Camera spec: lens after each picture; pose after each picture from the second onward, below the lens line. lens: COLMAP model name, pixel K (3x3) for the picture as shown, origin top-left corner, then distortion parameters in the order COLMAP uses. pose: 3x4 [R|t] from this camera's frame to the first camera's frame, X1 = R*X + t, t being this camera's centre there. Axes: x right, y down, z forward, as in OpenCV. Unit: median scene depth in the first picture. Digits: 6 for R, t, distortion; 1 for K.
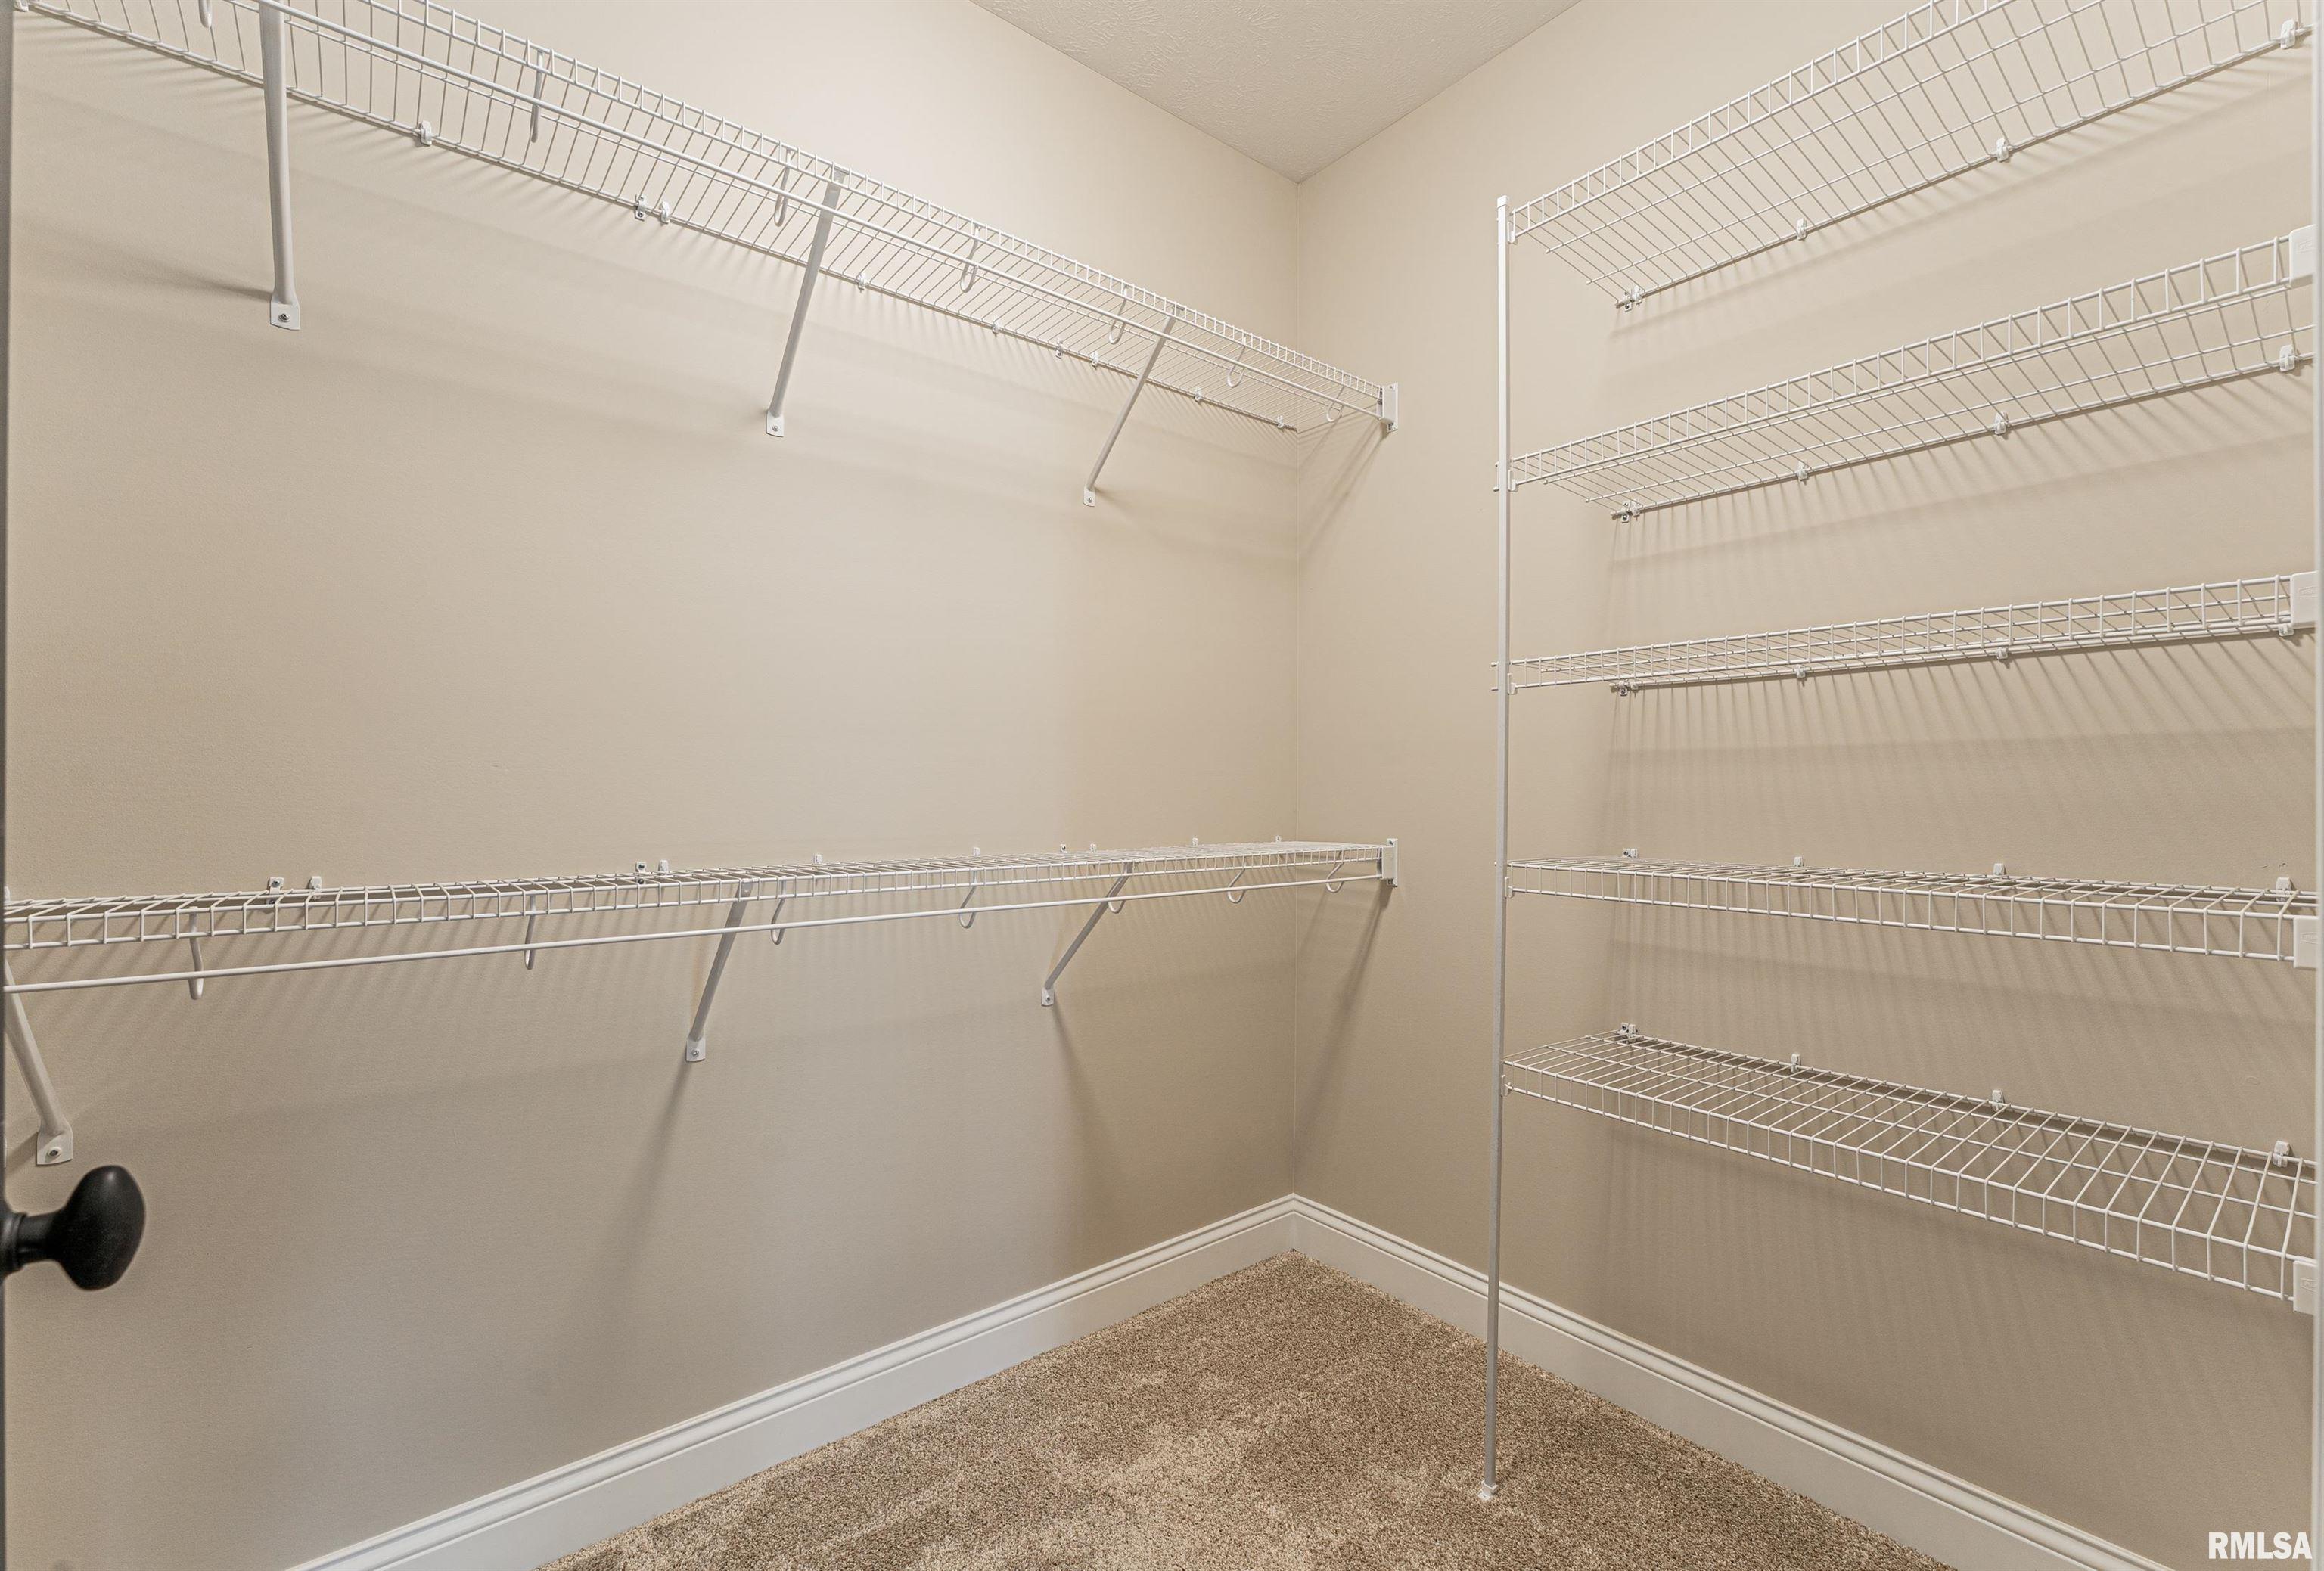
lens RADIAL K [[964.7, 0, 1174.2], [0, 964.7, 795.1], [0, 0, 1]] dist [-0.009936, 0.000058]
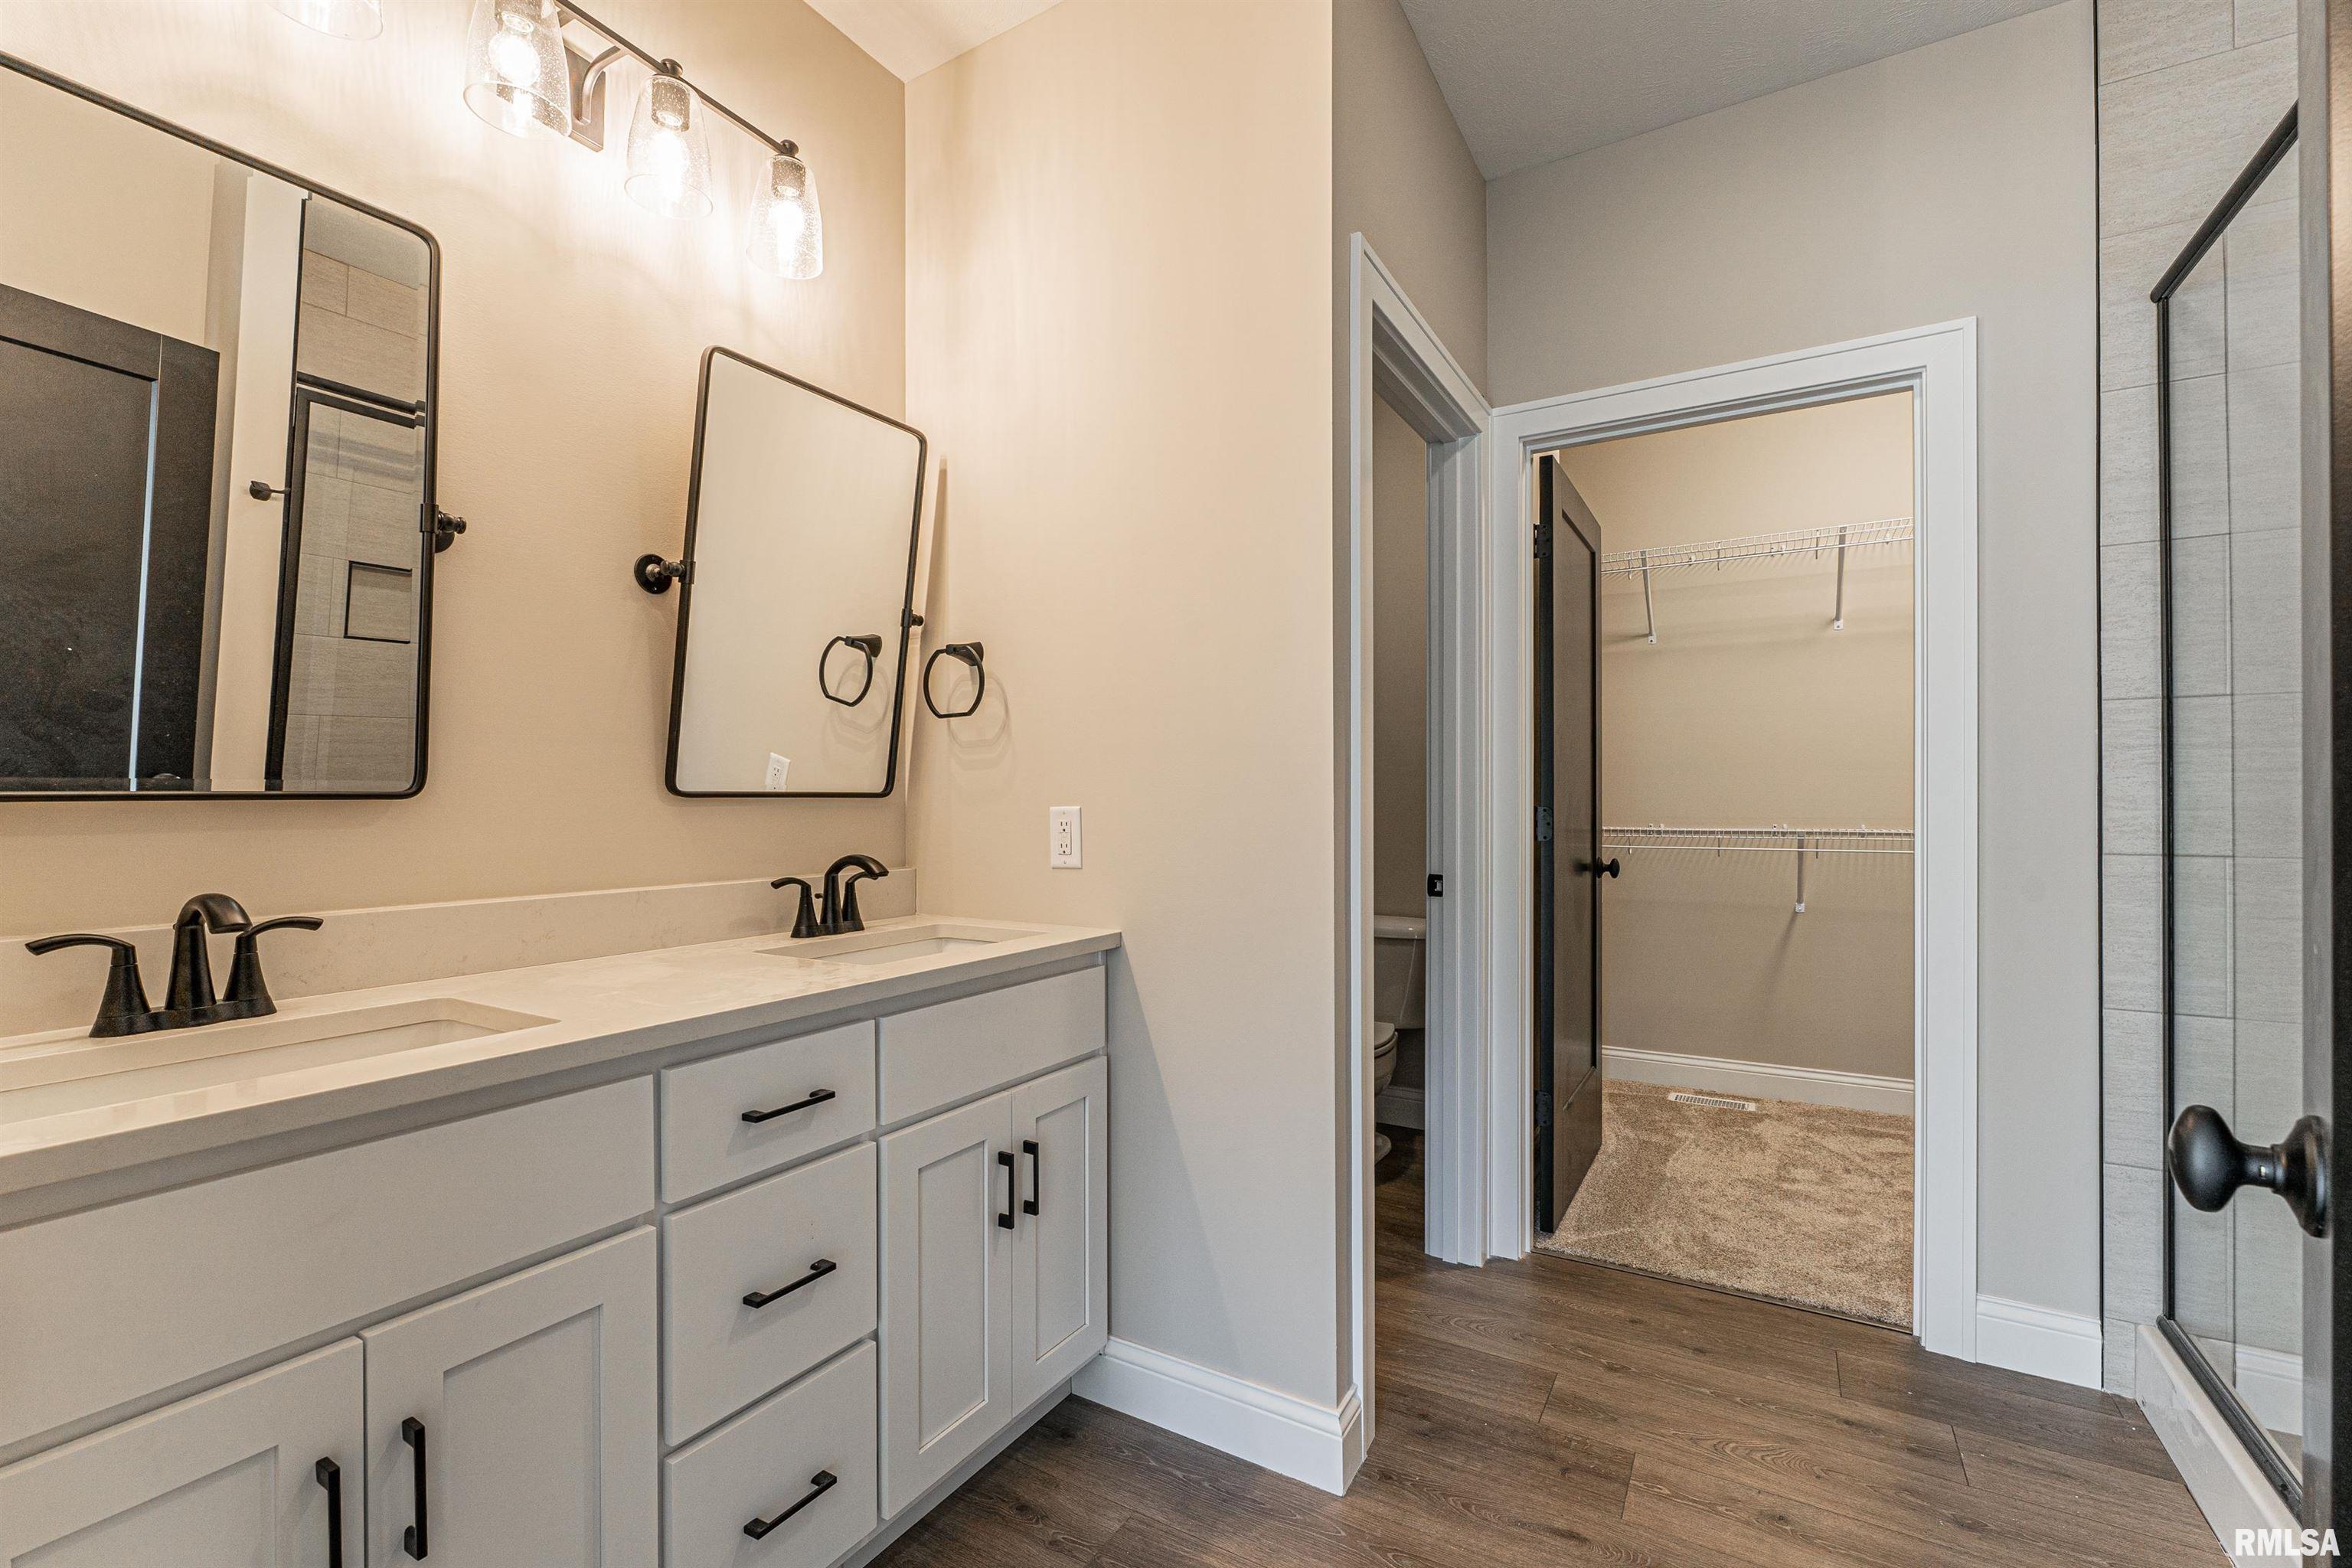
lens RADIAL K [[973.0, 0, 1192.8], [0, 973.0, 791.1], [0, 0, 1]] dist [-0.000265, 0.000276]
pose [[0.331119, -0.003353, -0.943583, 1.269447], [0.006478, 0.999978, -0.001280, -0.020728], [0.943567, -0.005689, 0.331134, -1.187750]]
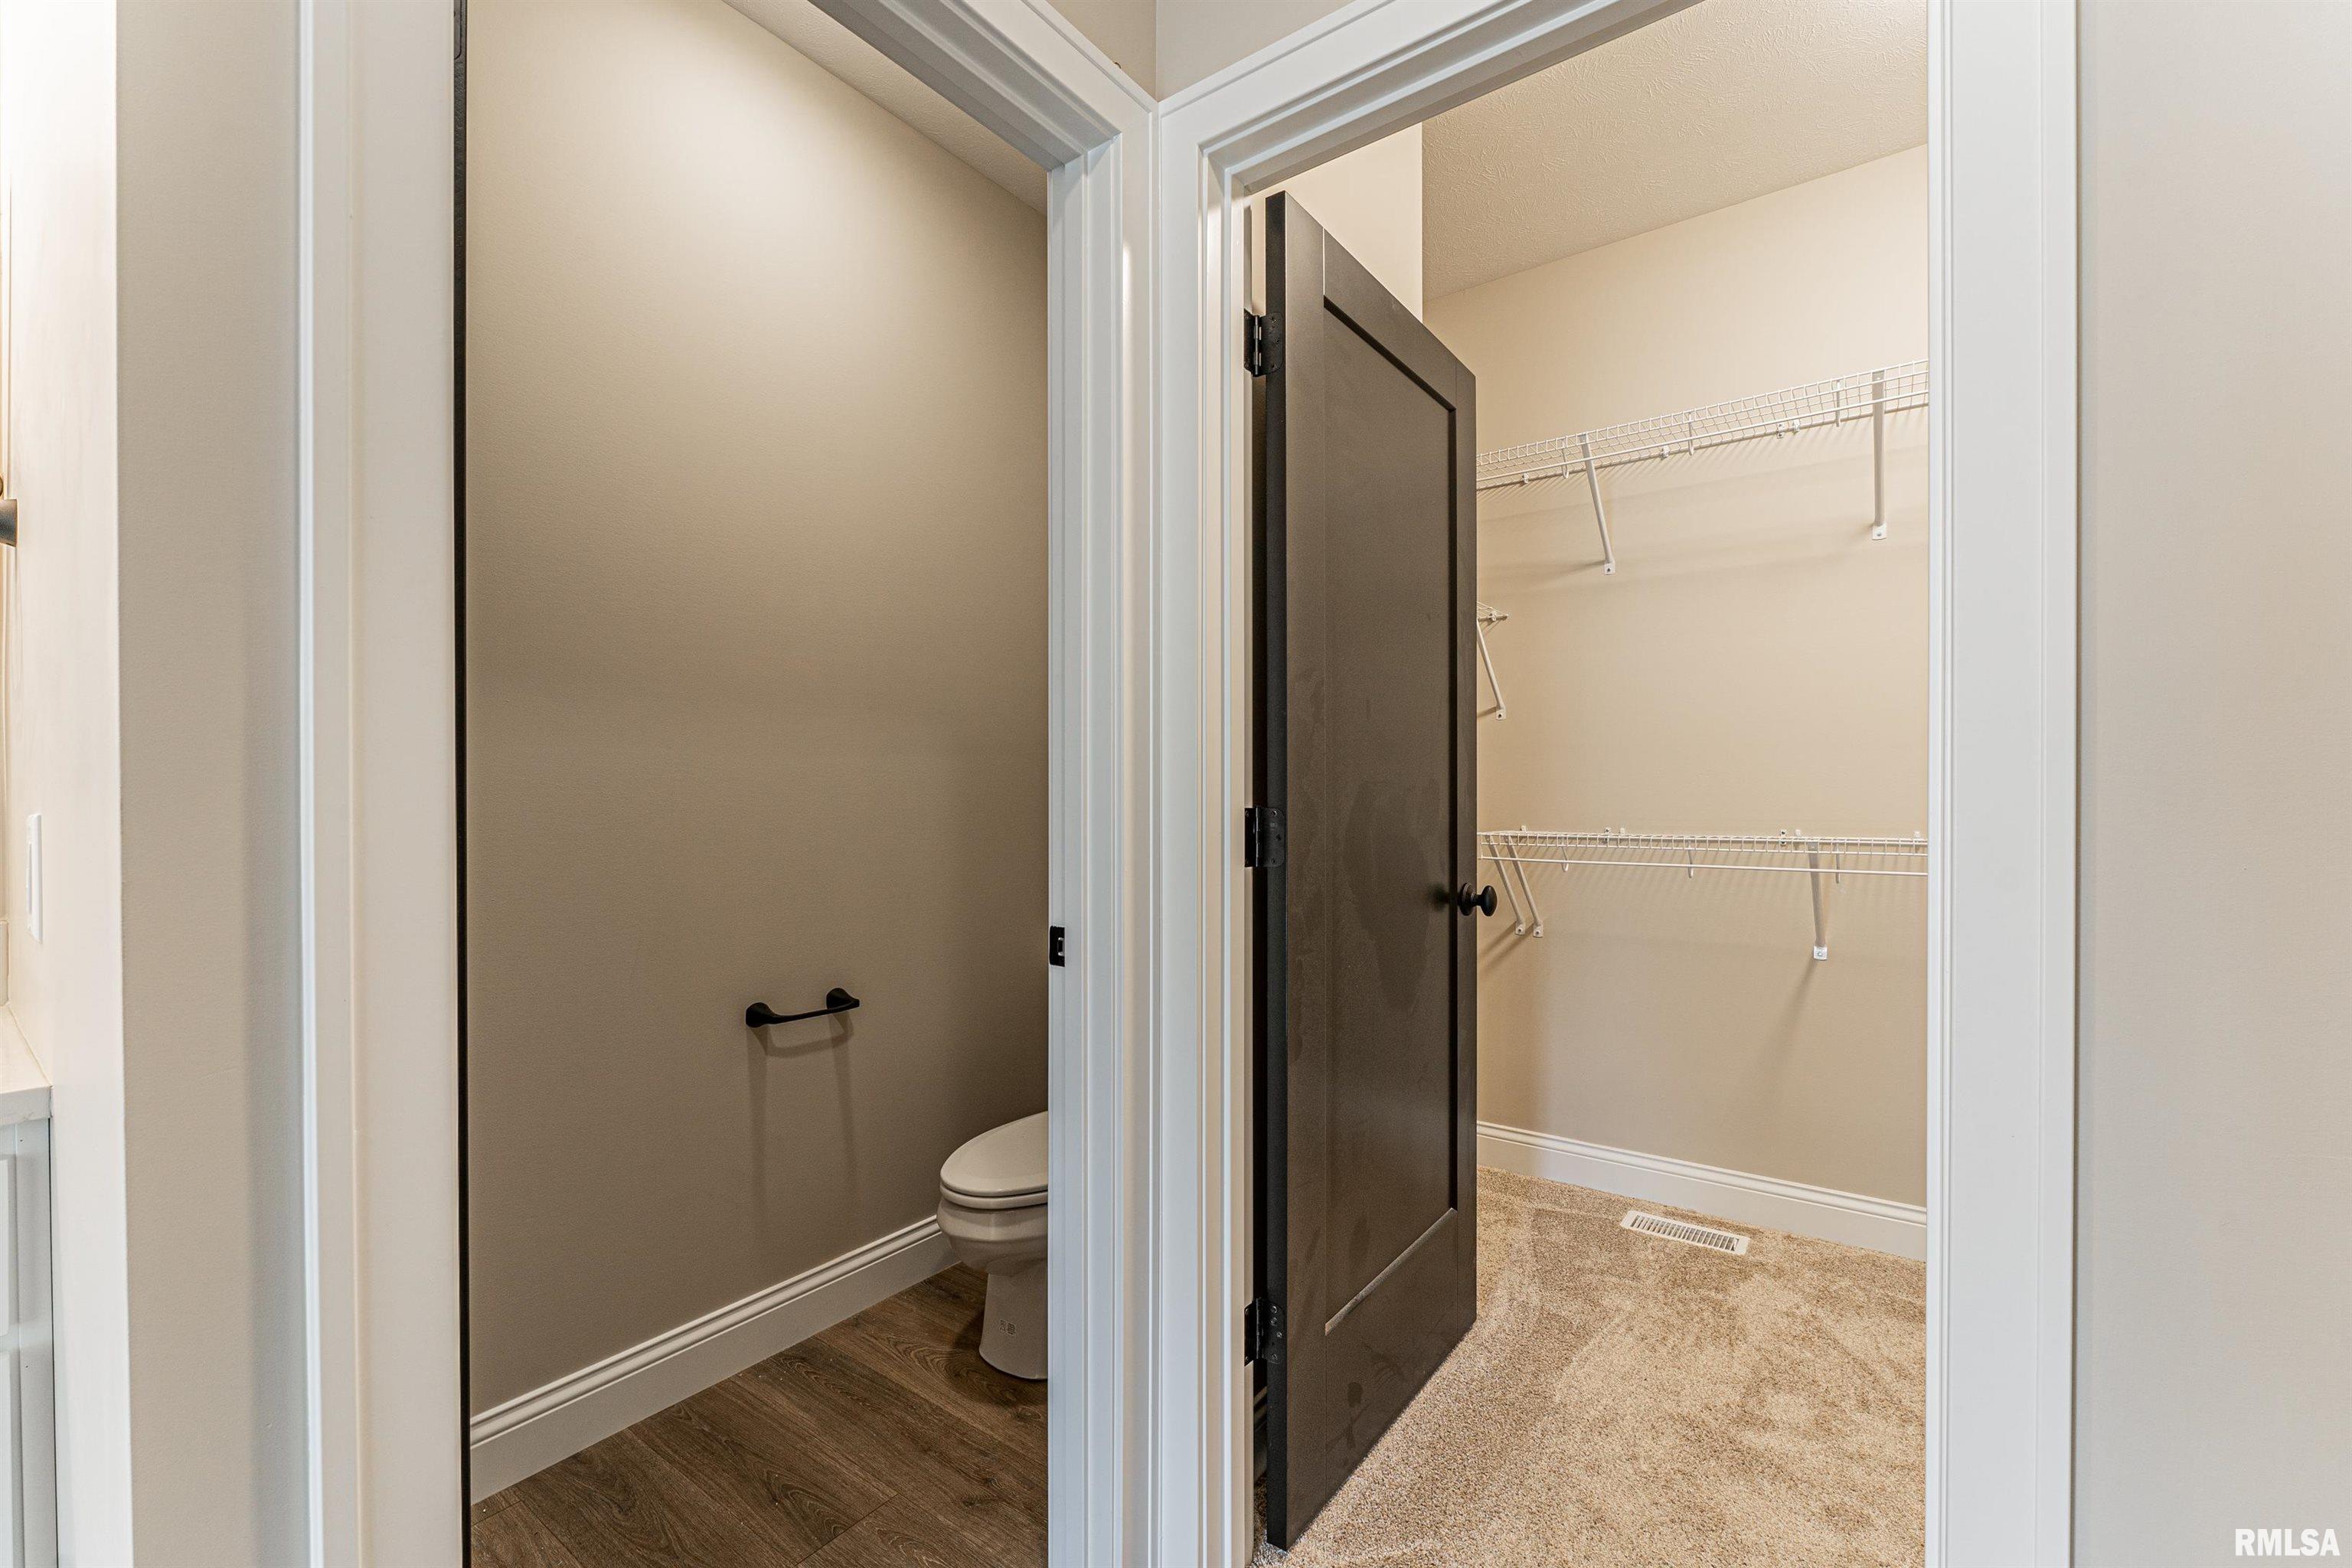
lens RADIAL K [[973.0, 0, 1171.3], [0, 973.0, 787.8], [0, 0, 1]] dist [-0.000265, 0.000276]
pose [[0.240932, 0.000233, -0.970542, 0.815217], [0.007153, 0.999972, 0.002016, -0.014345], [0.970516, -0.007428, 0.240923, -0.419407]]
